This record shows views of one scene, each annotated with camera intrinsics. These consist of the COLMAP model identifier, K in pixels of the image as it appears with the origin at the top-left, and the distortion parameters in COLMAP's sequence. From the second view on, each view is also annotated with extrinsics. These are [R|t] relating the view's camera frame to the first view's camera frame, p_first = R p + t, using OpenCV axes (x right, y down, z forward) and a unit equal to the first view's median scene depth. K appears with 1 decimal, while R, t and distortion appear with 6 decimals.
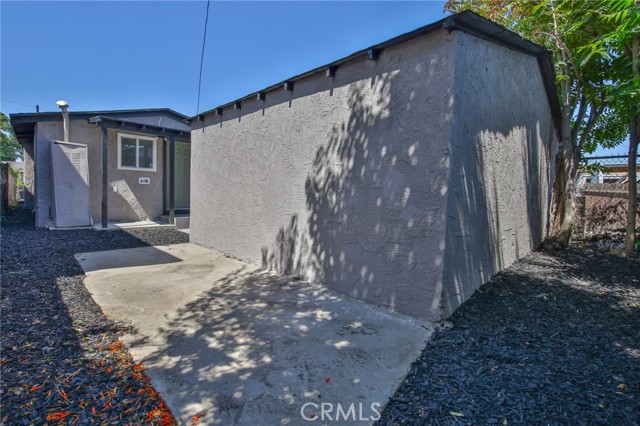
lens RADIAL K [[291.8, 0, 320.0], [0, 291.8, 208.7], [0, 0, 1]] dist [-0.002267, -0.011767]
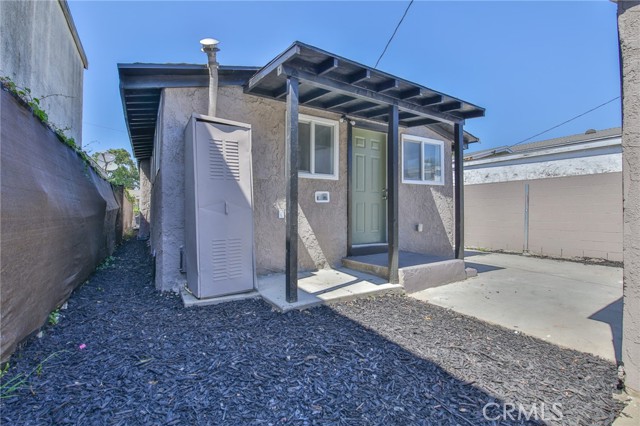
lens RADIAL K [[291.8, 0, 320.0], [0, 291.8, 208.7], [0, 0, 1]] dist [-0.002267, -0.011767]
pose [[0.969948, -0.027632, -0.241739, -0.504333], [0.010906, 0.997469, -0.070258, -0.036464], [0.243069, 0.065510, 0.967794, 0.488922]]
